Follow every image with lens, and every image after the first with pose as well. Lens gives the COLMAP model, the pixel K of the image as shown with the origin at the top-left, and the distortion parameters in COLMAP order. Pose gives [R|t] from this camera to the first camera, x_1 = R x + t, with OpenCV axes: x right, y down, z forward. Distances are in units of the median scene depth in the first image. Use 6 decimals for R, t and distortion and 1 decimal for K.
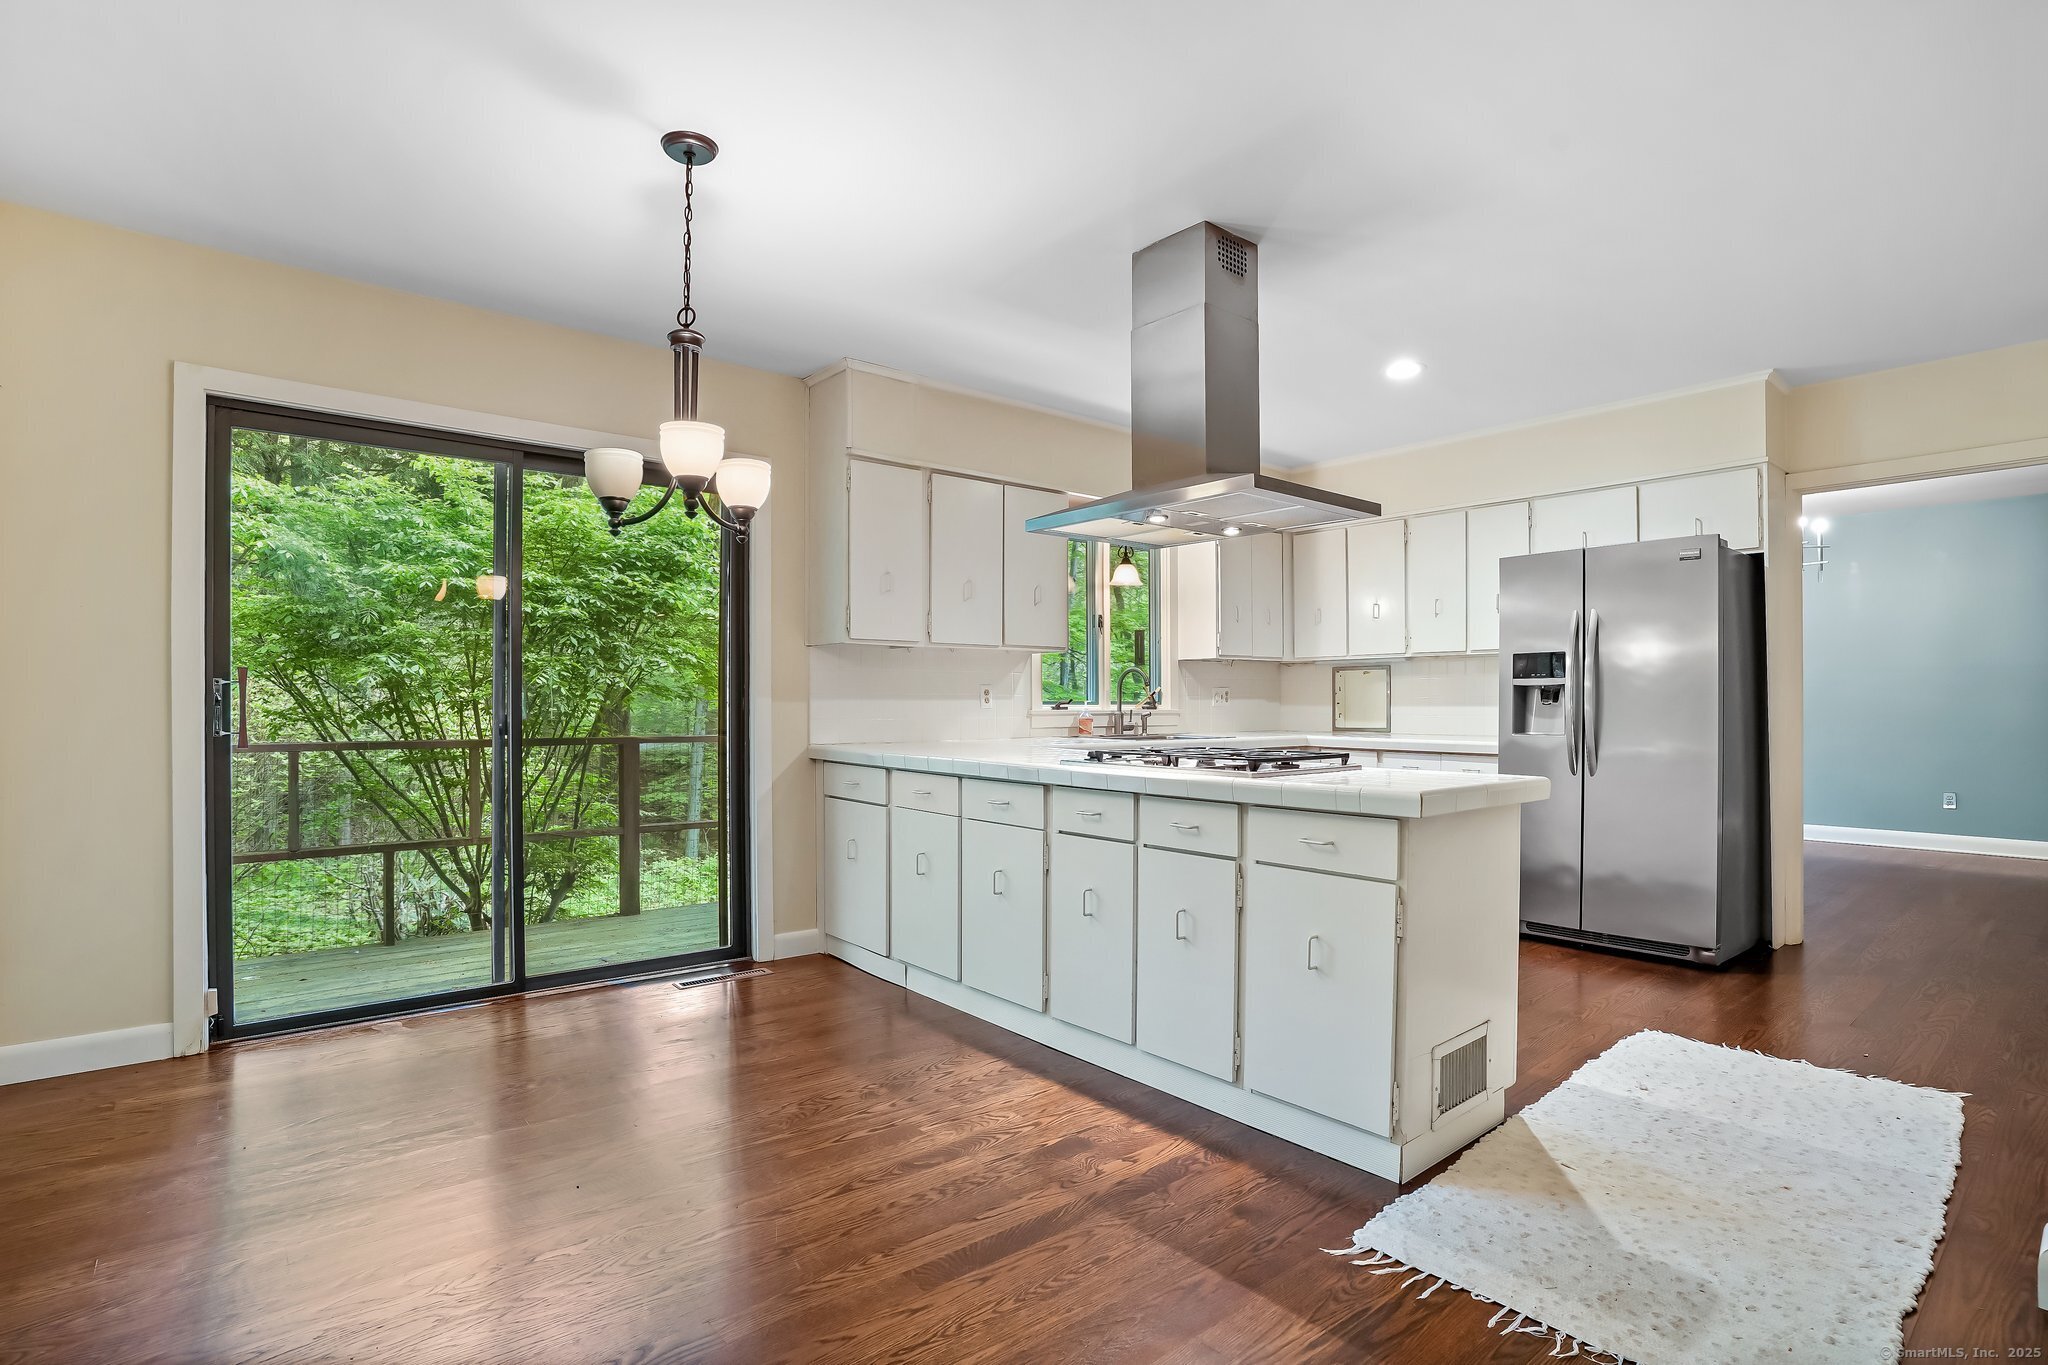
lens RADIAL K [[1010.7, 0, 1028.8], [0, 1010.7, 694.4], [0, 0, 1]] dist [-0.001418, -0.000077]
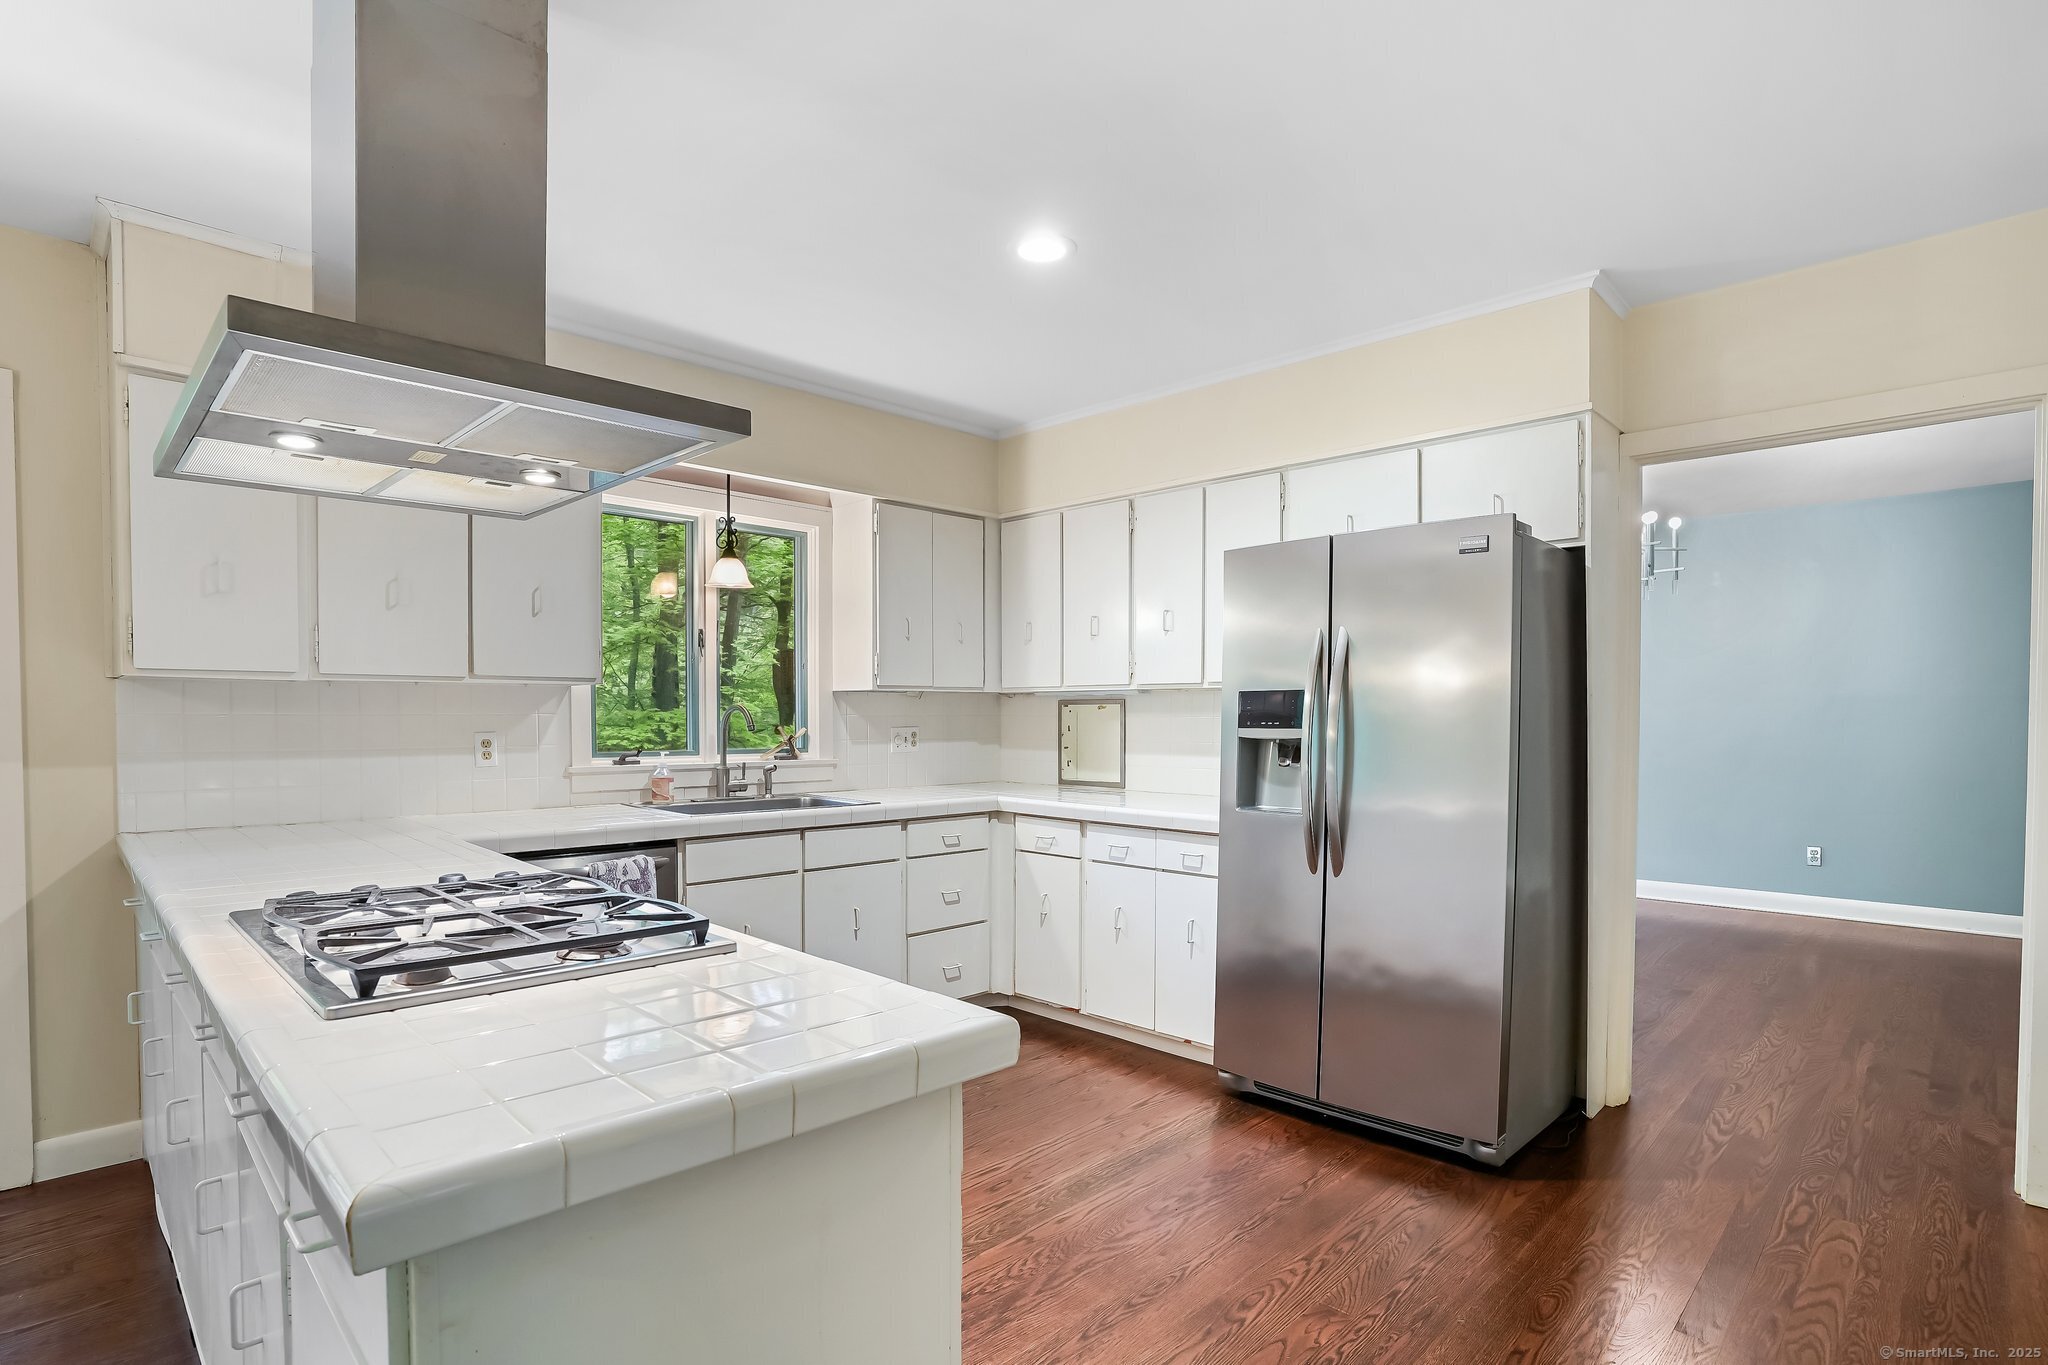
lens RADIAL K [[931.5, 0, 1019.4], [0, 931.5, 749.5], [0, 0, 1]] dist [-0.067333, 0.000070]
pose [[0.999123, 0.001980, 0.041825, 0.277146], [-0.004089, 0.998720, 0.050405, -0.028687], [-0.041672, -0.050532, 0.997853, 0.346894]]
